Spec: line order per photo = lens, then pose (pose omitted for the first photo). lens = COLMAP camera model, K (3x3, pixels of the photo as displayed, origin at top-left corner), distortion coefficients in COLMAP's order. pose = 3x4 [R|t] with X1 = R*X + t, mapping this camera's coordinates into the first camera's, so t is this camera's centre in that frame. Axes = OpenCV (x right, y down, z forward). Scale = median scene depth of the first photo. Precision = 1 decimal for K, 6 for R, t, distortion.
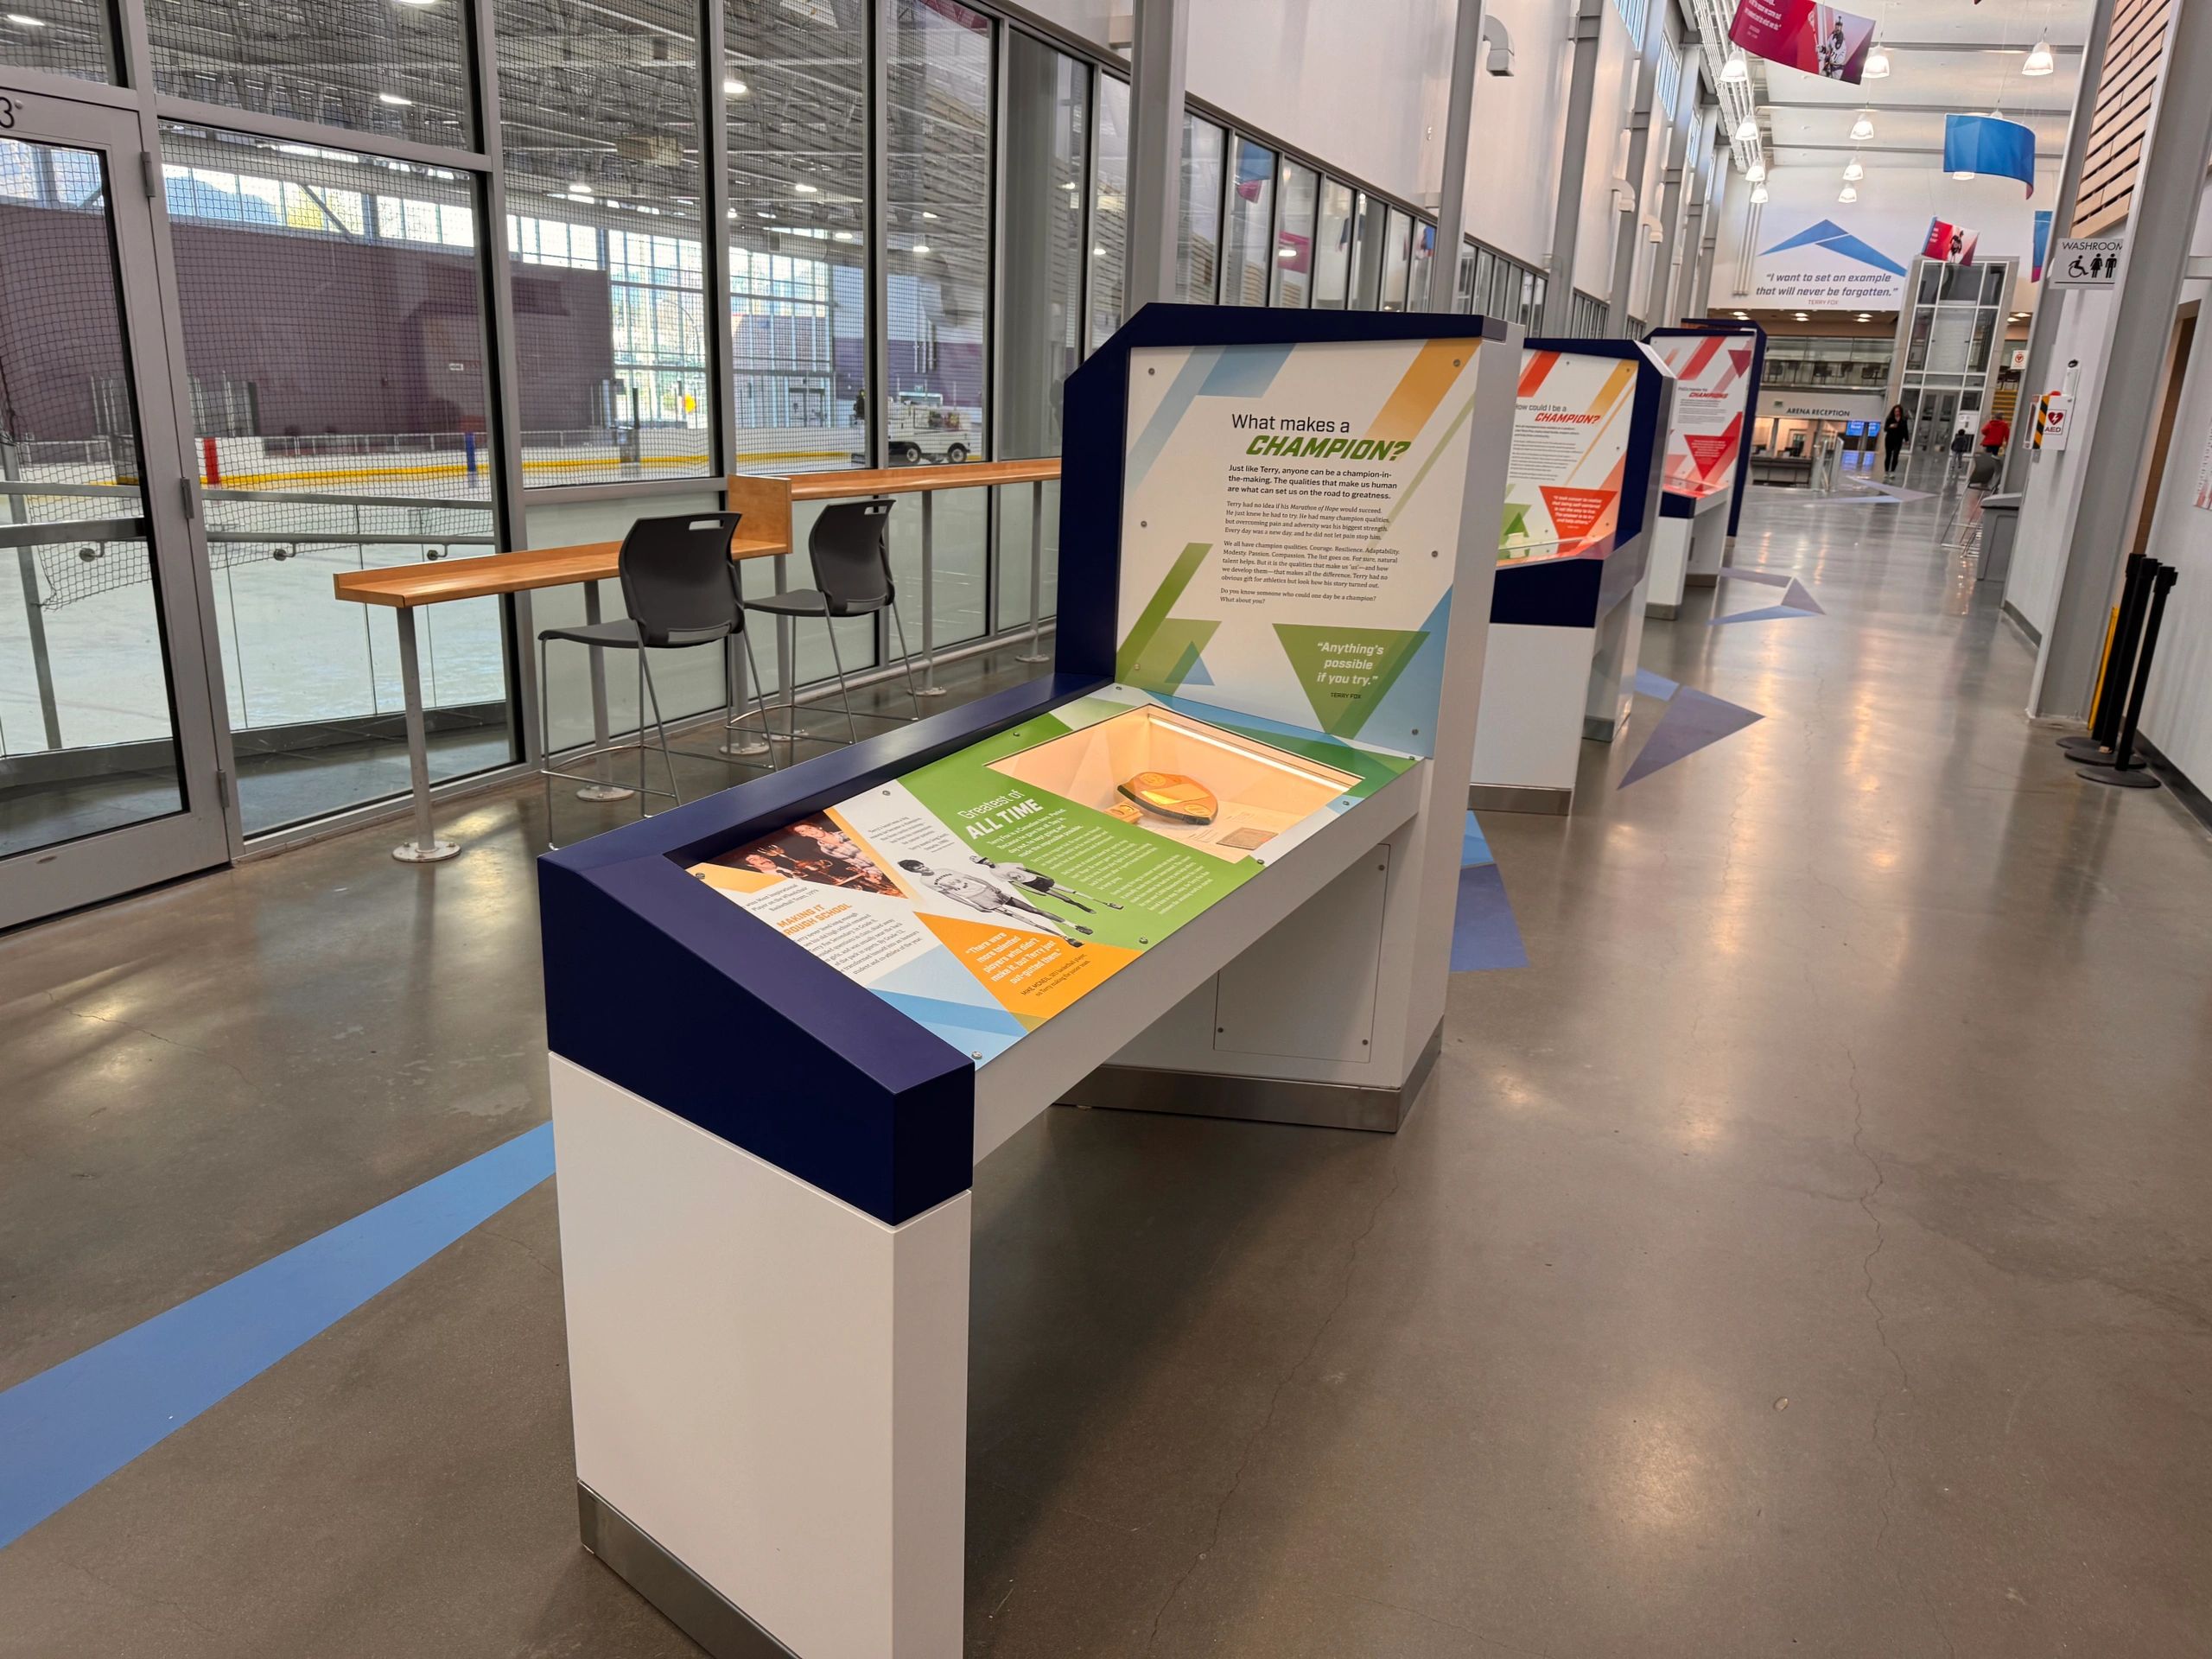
lens RADIAL K [[1532.6, 0, 1106.0], [0, 1532.6, 829.5], [0, 0, 1]] dist [0.144655, -0.245774]
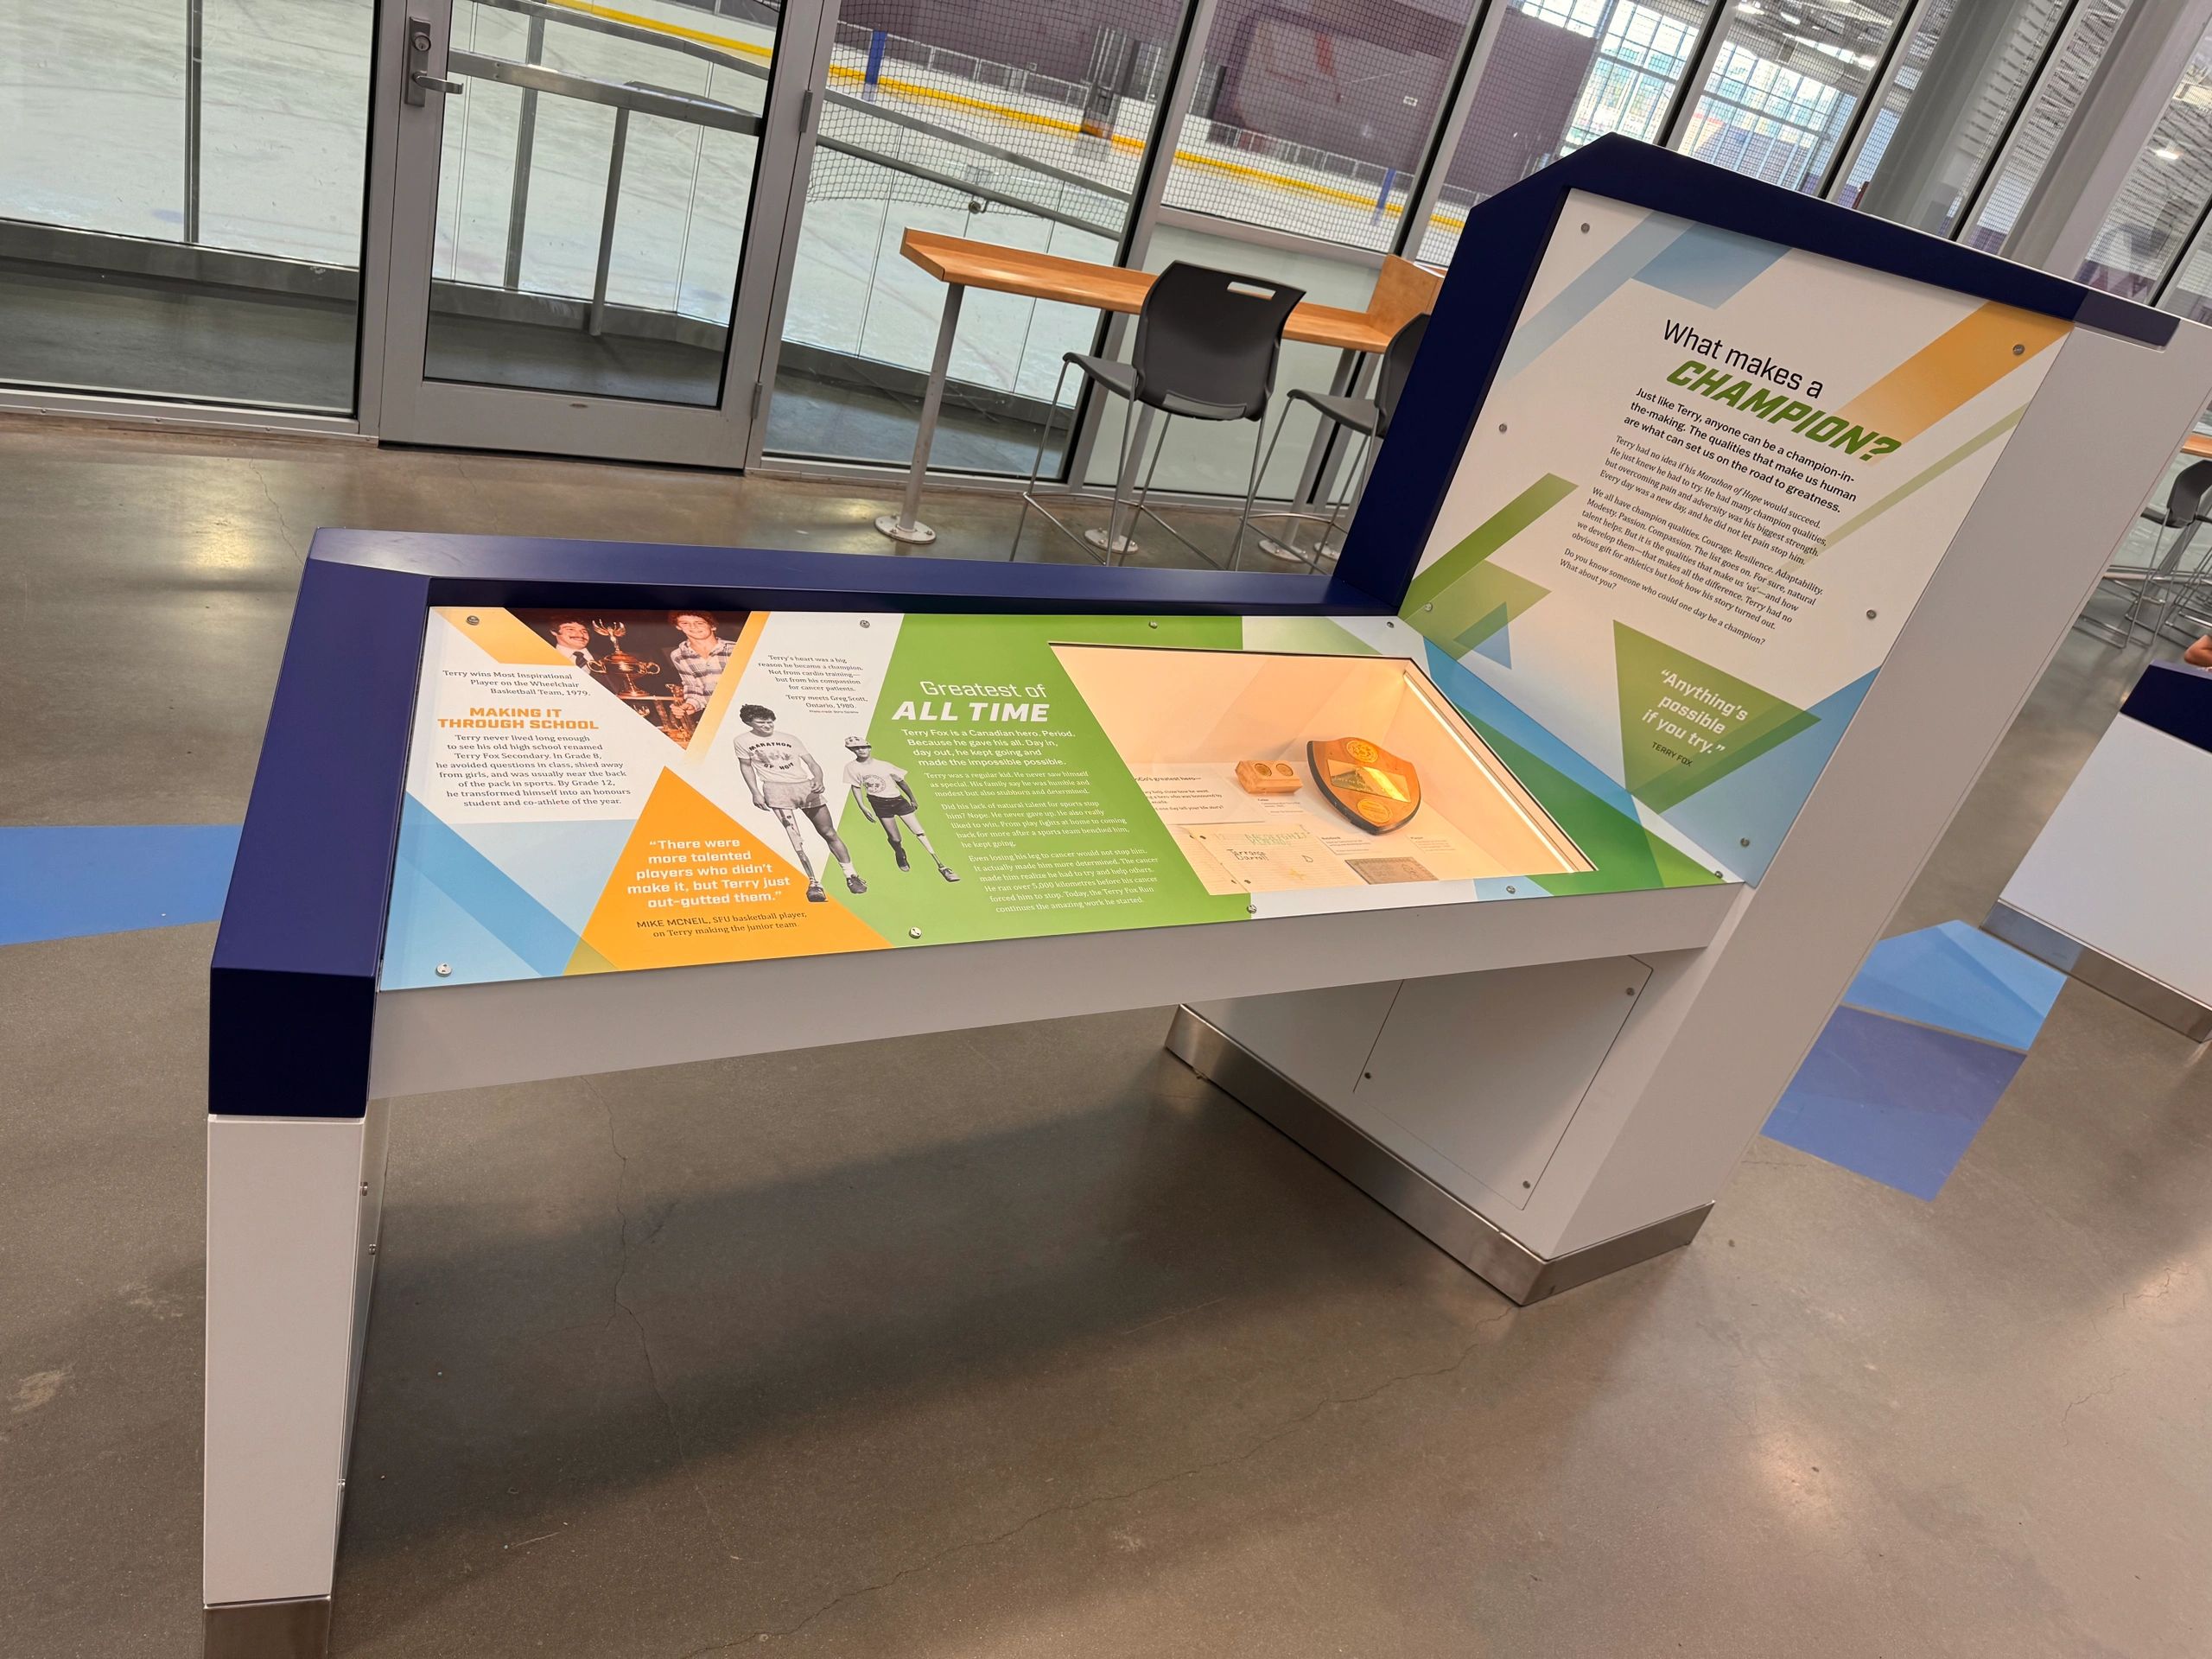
lens RADIAL K [[1564.2, 0, 1106.0], [0, 1564.2, 829.5], [0, 0, 1]] dist [0.048033, -0.078319]
pose [[0.819481, 0.427987, -0.381154, 0.242579], [-0.379852, 0.903617, 0.197963, -0.103926], [0.429142, -0.017445, 0.903068, 0.242679]]
